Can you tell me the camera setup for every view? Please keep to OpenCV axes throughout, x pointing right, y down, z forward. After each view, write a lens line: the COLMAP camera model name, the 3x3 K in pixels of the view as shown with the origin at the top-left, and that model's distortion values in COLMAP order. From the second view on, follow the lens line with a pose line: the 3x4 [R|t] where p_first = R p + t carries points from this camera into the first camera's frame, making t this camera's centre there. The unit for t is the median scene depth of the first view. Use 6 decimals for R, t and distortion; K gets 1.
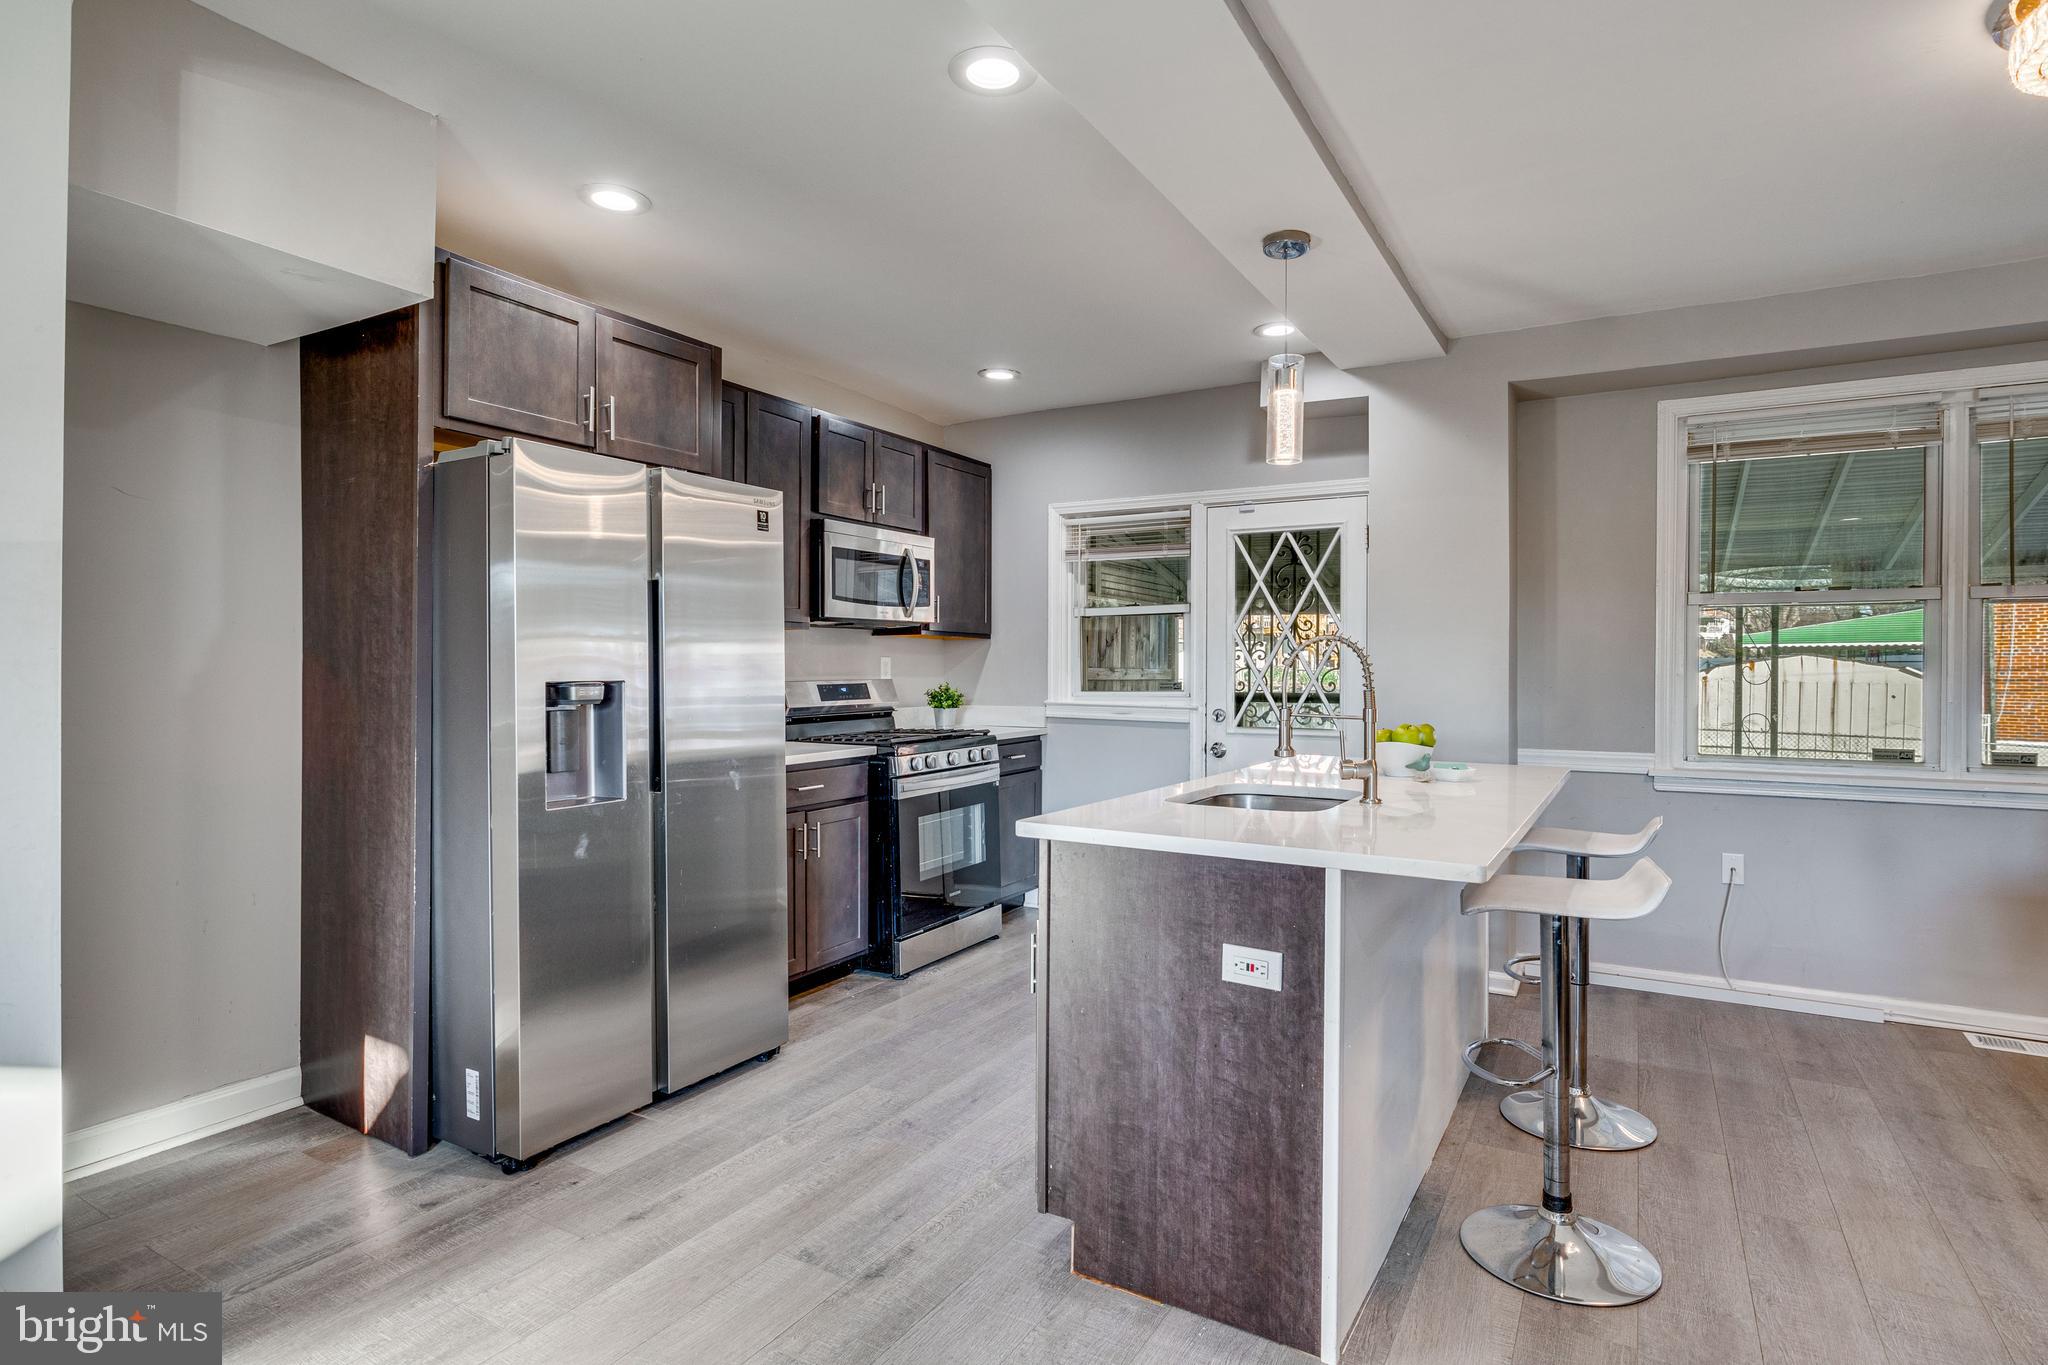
lens RADIAL K [[1030.5, 0, 1039.2], [0, 1030.5, 672.5], [0, 0, 1]] dist [-0.003789, 0.000827]
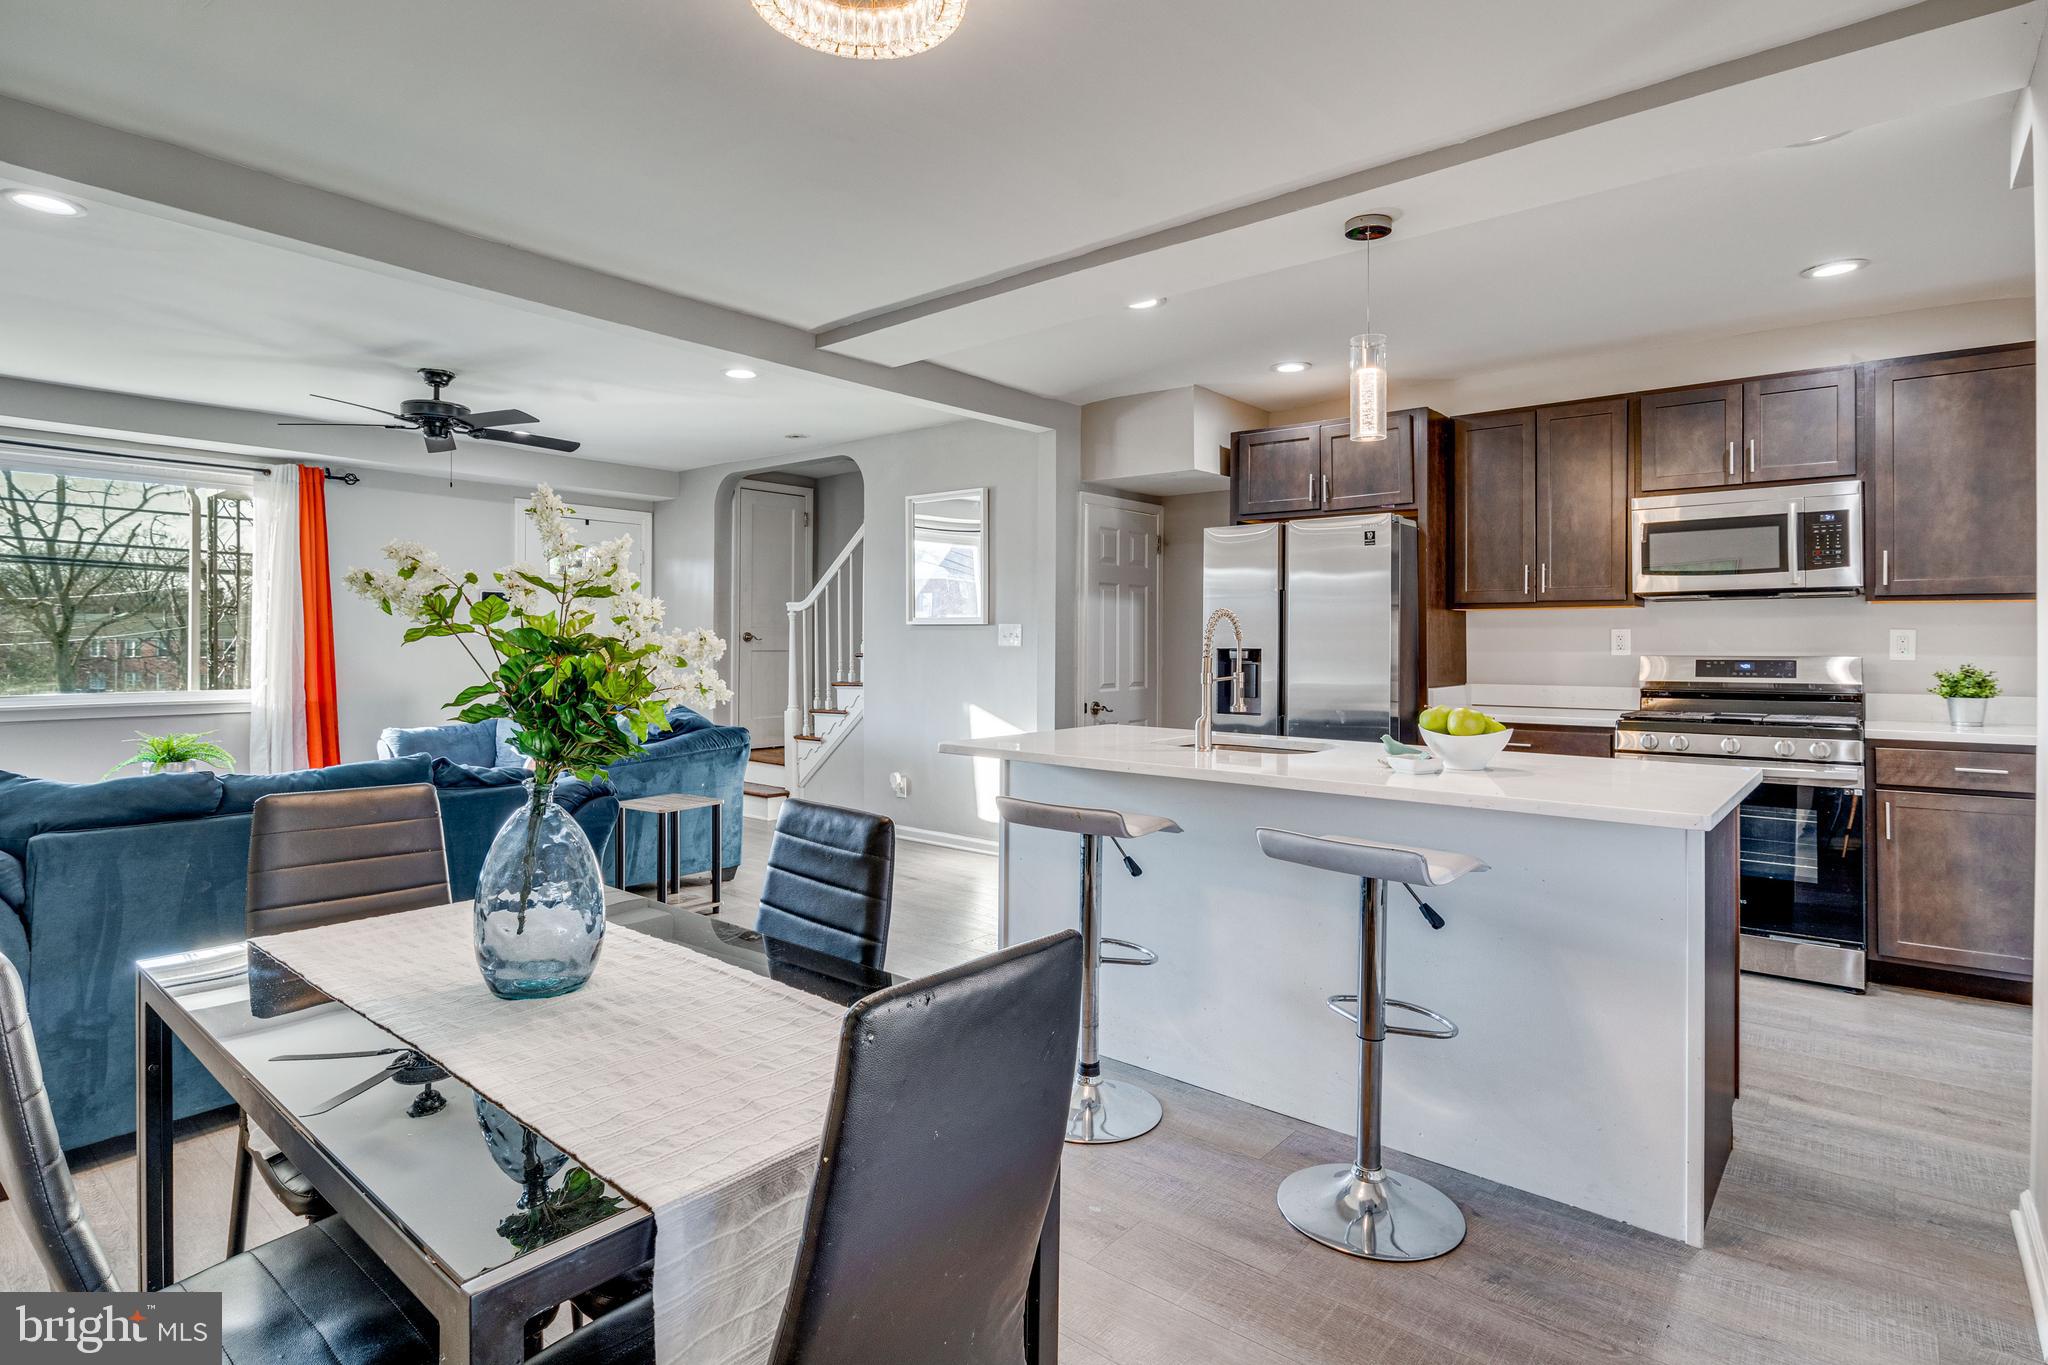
lens RADIAL K [[1030.5, 0, 1043.3], [0, 1030.5, 640.4], [0, 0, 1]] dist [-0.003789, 0.000827]
pose [[-0.166573, -0.001079, -0.986029, 0.832745], [-0.006362, 0.999980, -0.000020, -0.001871], [0.986009, 0.006270, -0.166576, 0.547833]]
